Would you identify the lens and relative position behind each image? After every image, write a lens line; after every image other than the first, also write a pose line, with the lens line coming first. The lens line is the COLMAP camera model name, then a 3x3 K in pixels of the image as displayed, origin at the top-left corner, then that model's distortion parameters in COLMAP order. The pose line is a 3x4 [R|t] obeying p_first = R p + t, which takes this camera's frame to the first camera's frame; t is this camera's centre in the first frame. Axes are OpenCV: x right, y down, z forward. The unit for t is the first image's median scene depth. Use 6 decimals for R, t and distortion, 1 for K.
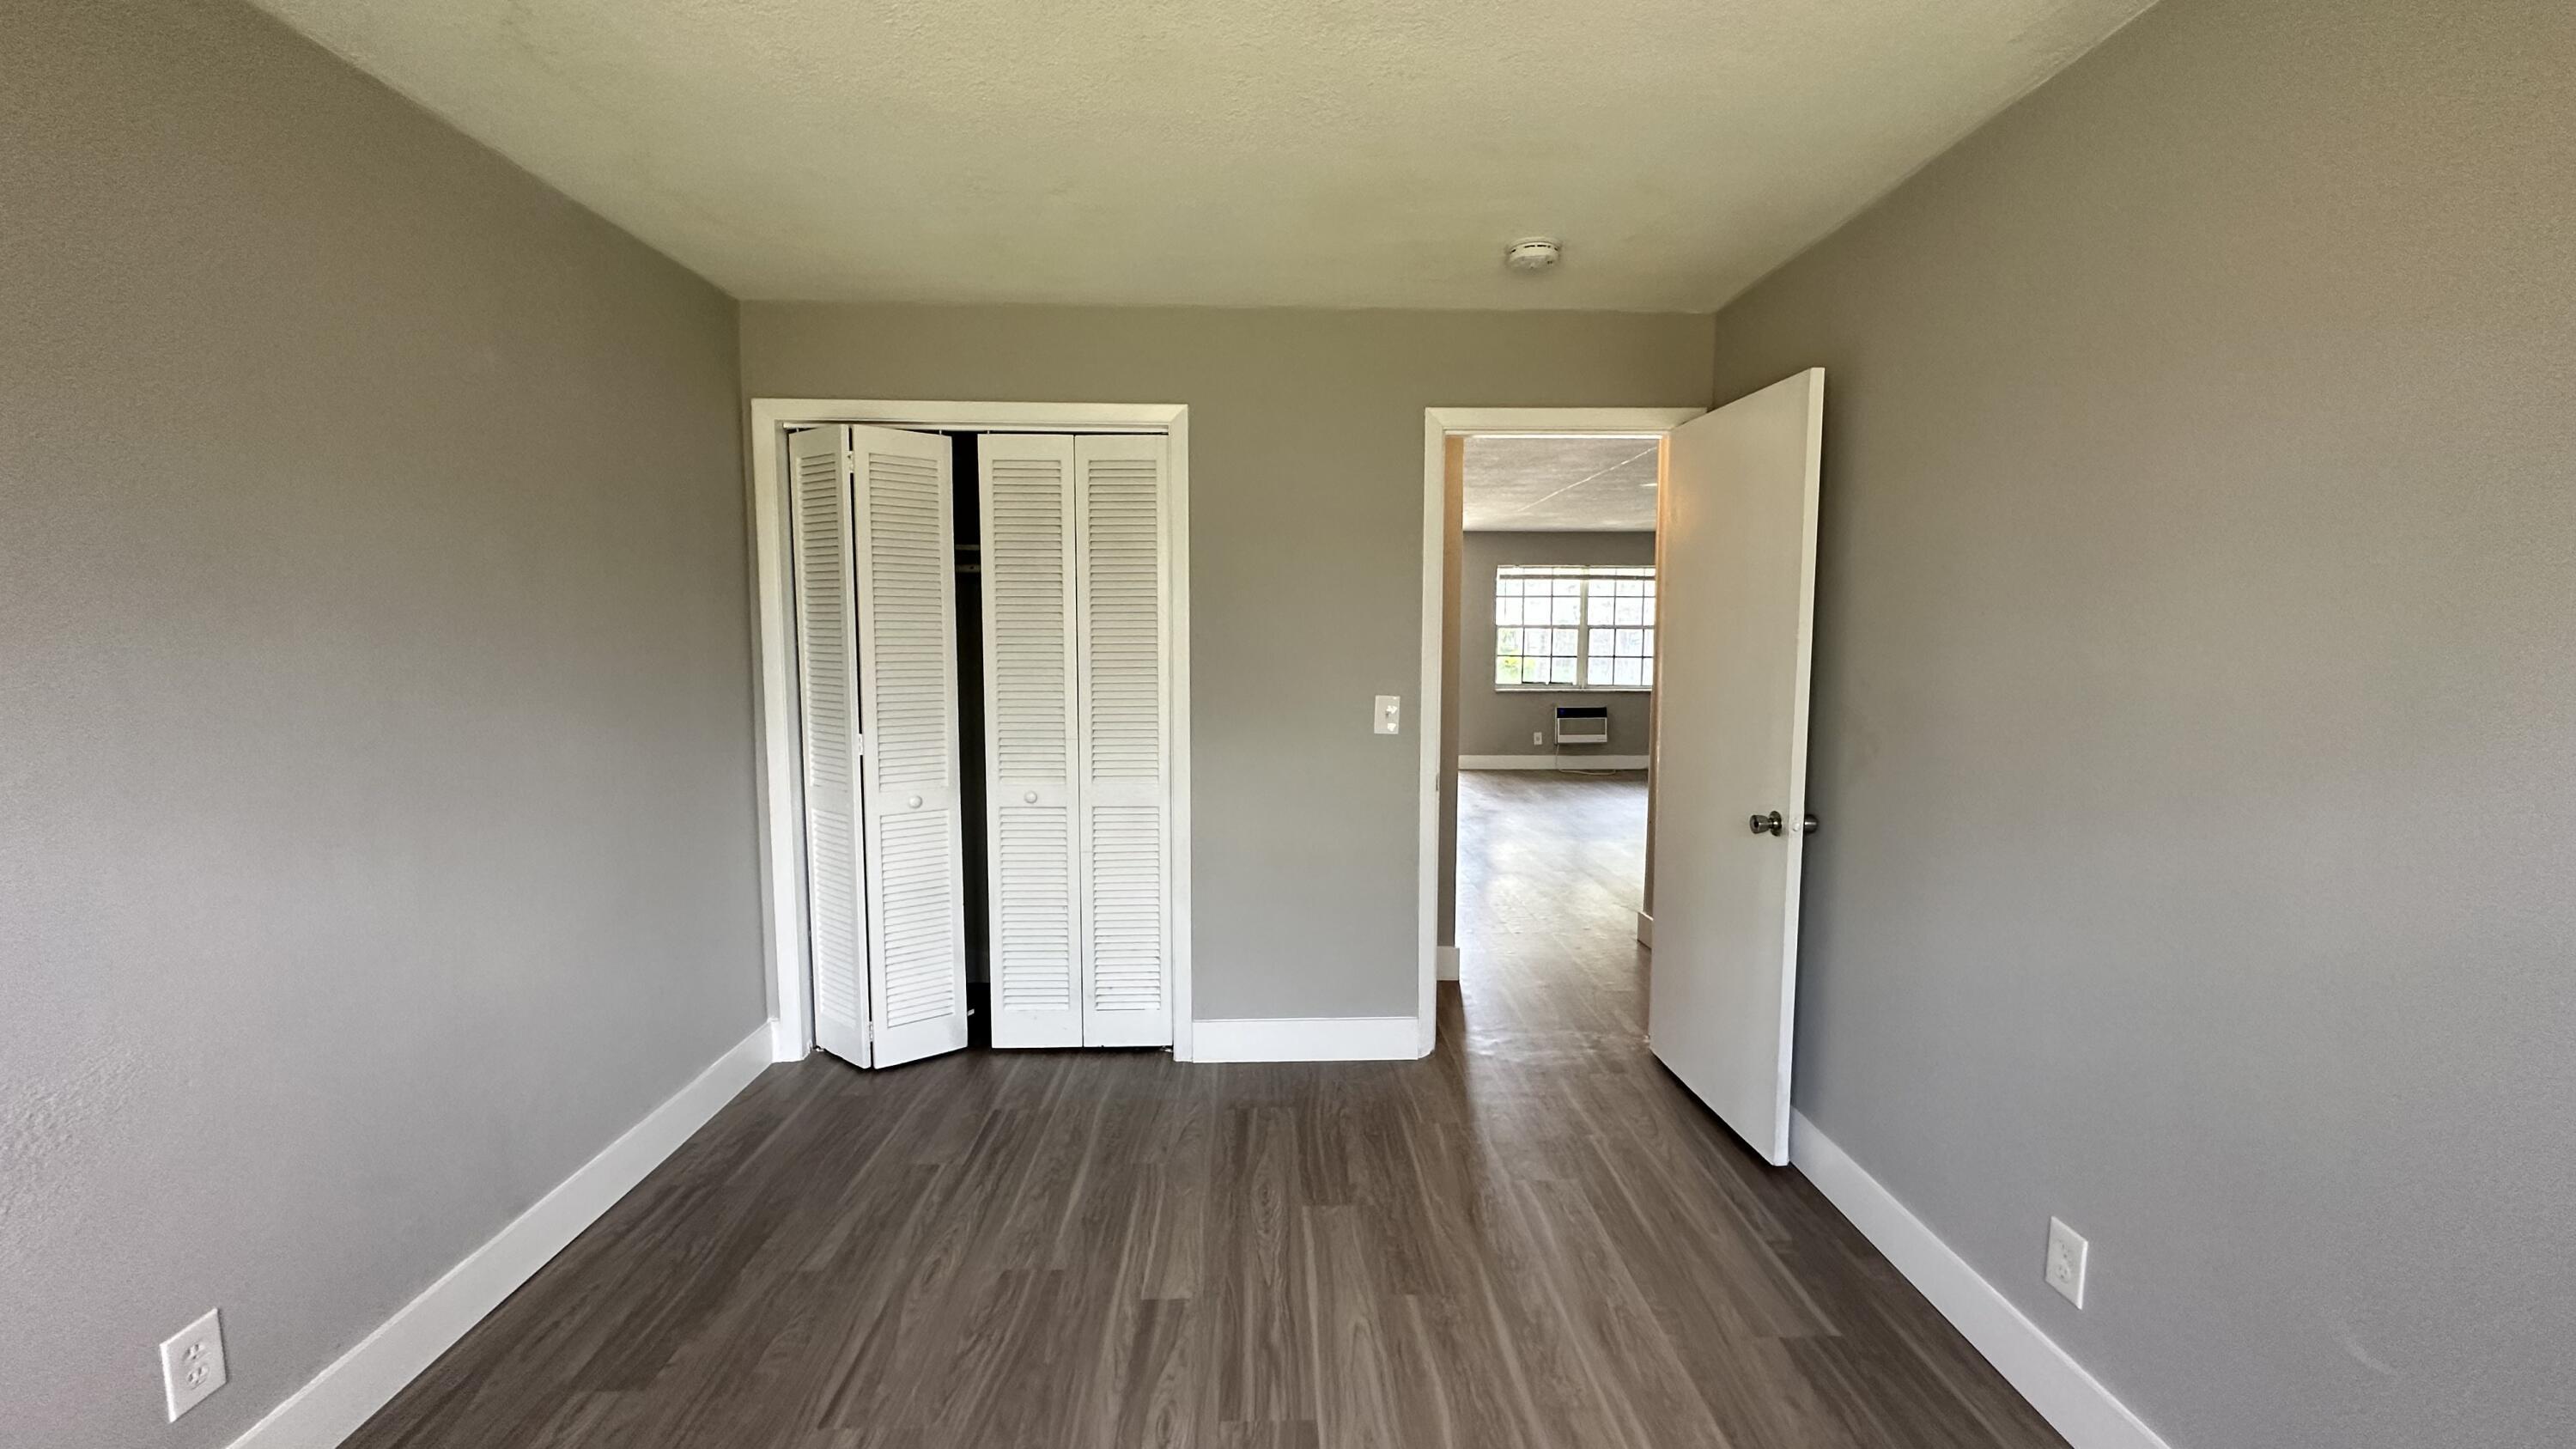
lens RADIAL K [[1029.4, 0, 1288.0], [0, 1029.4, 724.5], [0, 0, 1]] dist [-0.002360, 0.000623]
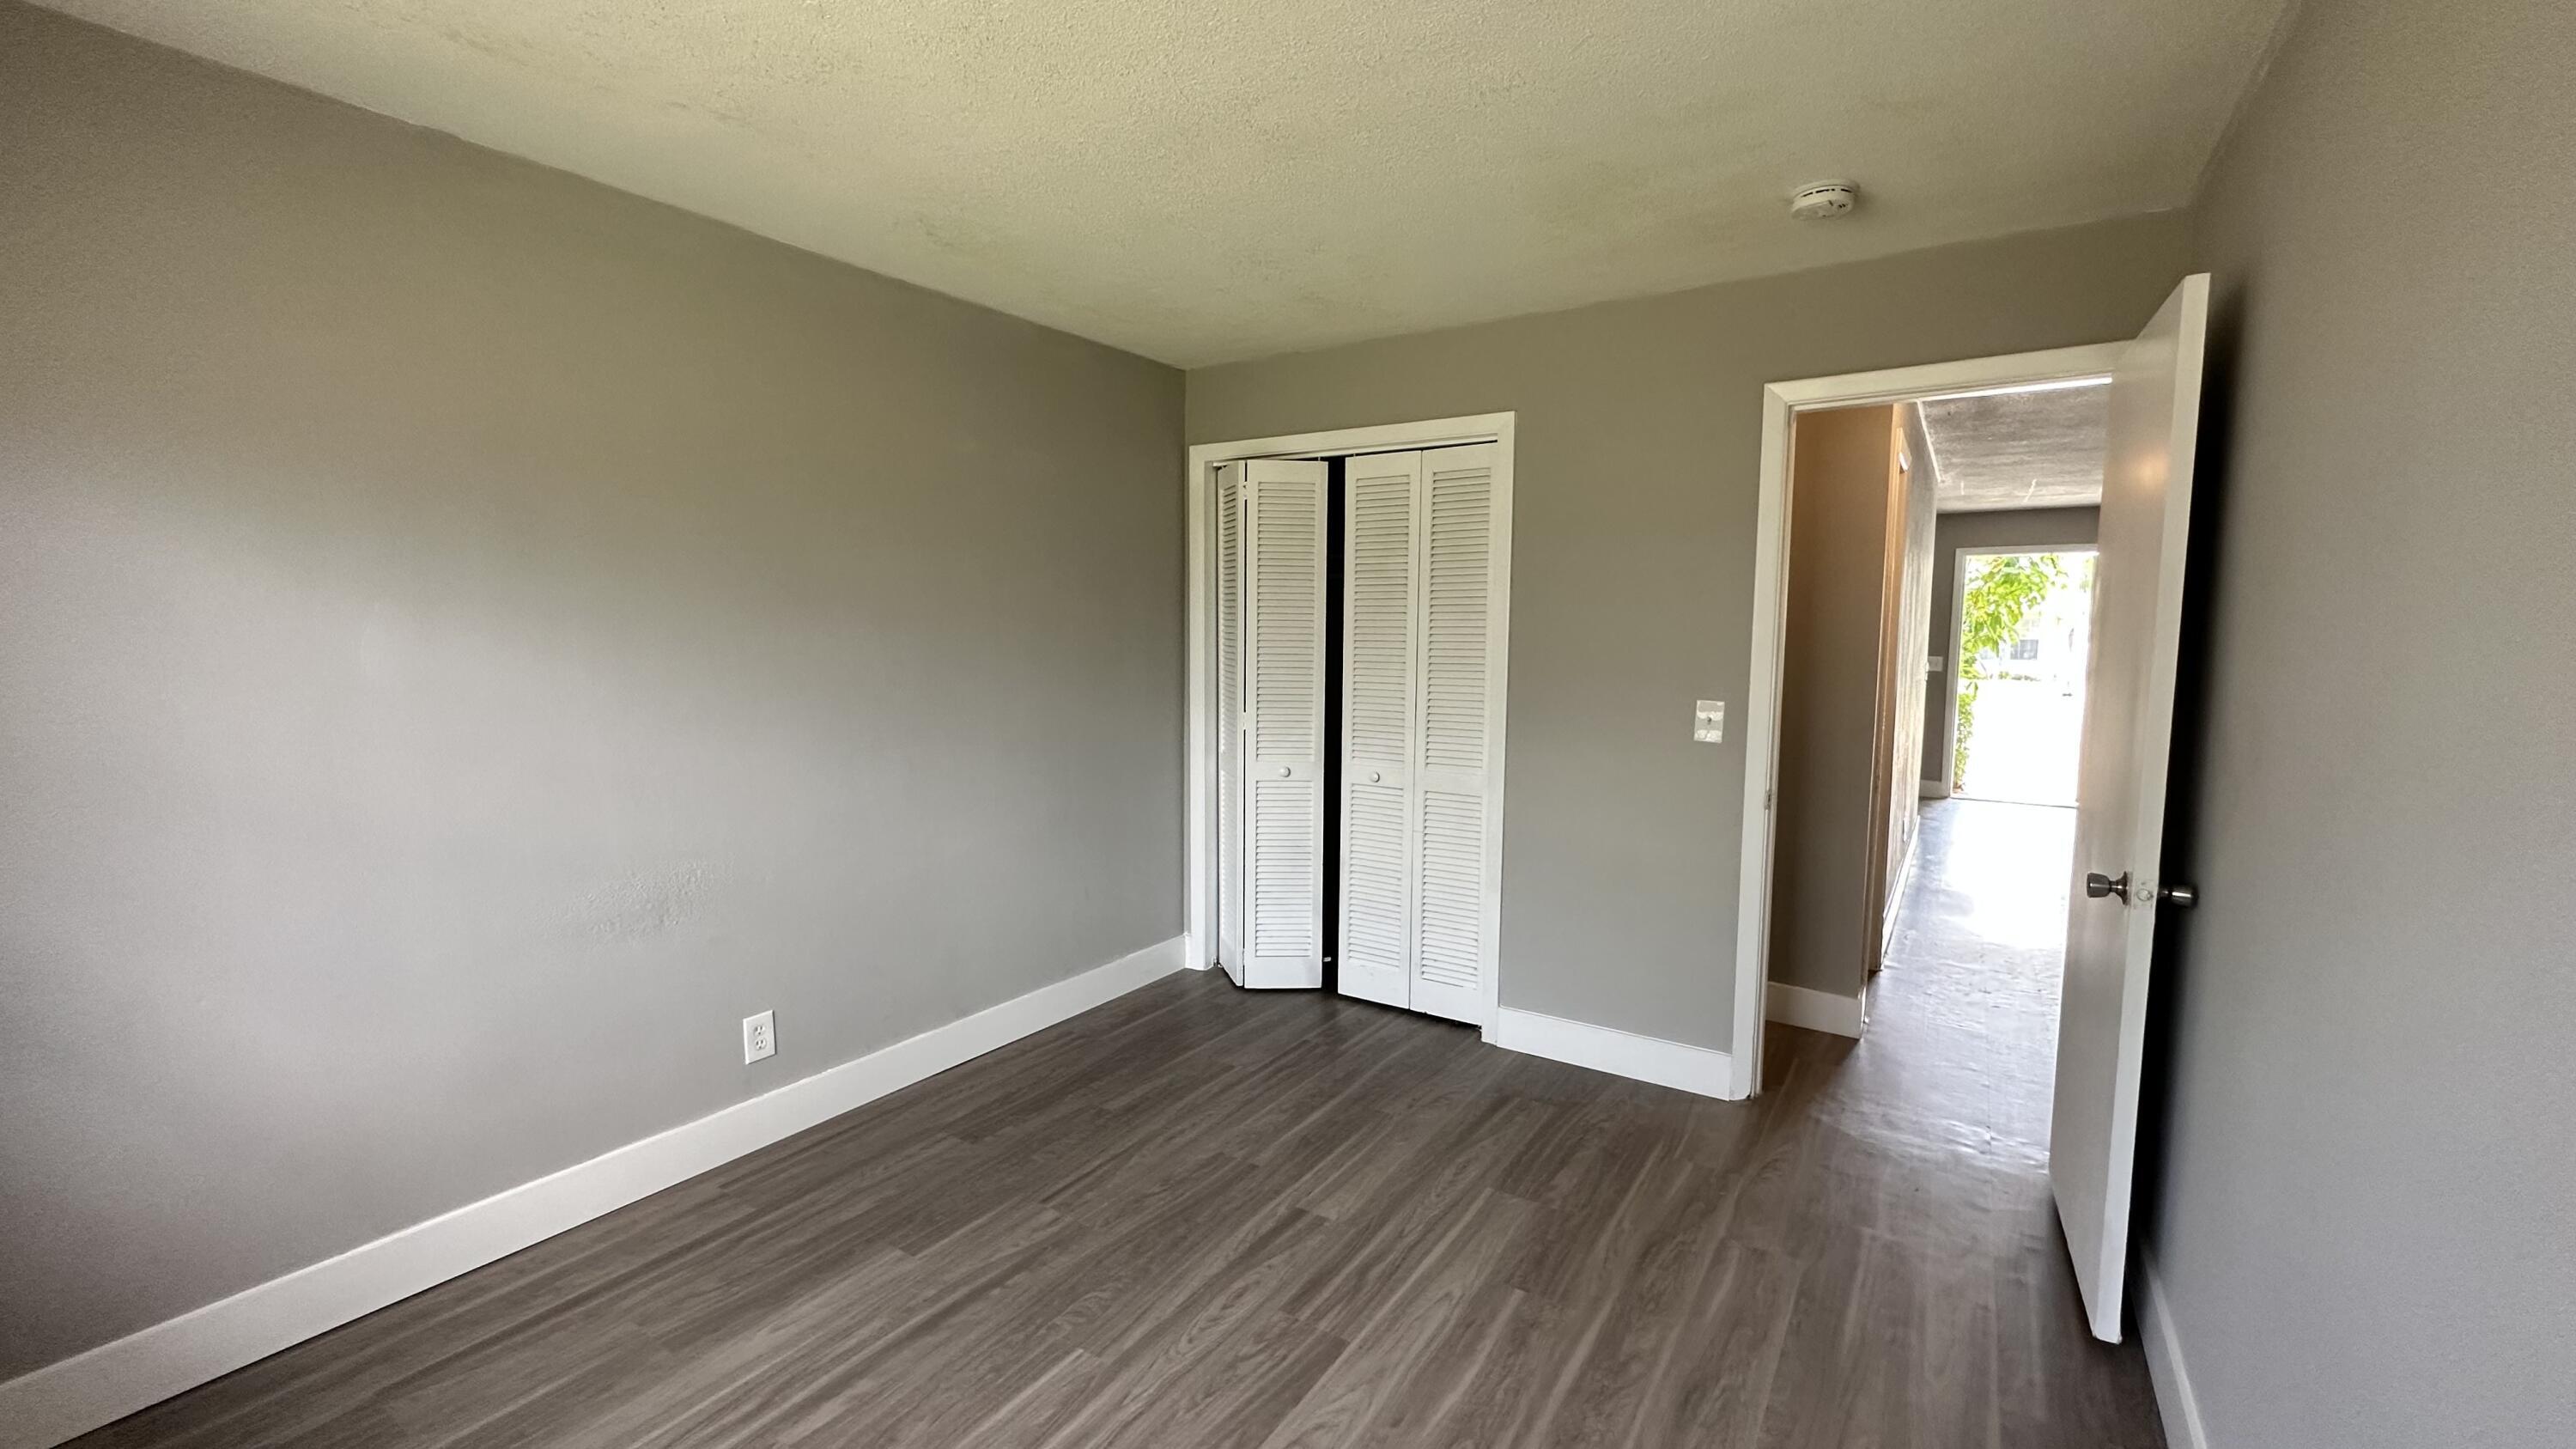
lens RADIAL K [[1029.4, 0, 1288.0], [0, 1029.4, 724.5], [0, 0, 1]] dist [-0.002360, 0.000623]
pose [[0.819193, 0.057738, -0.570605, 0.326918], [-0.058285, 0.998150, 0.017323, -0.000537], [0.570549, 0.019067, 0.821042, 0.024551]]
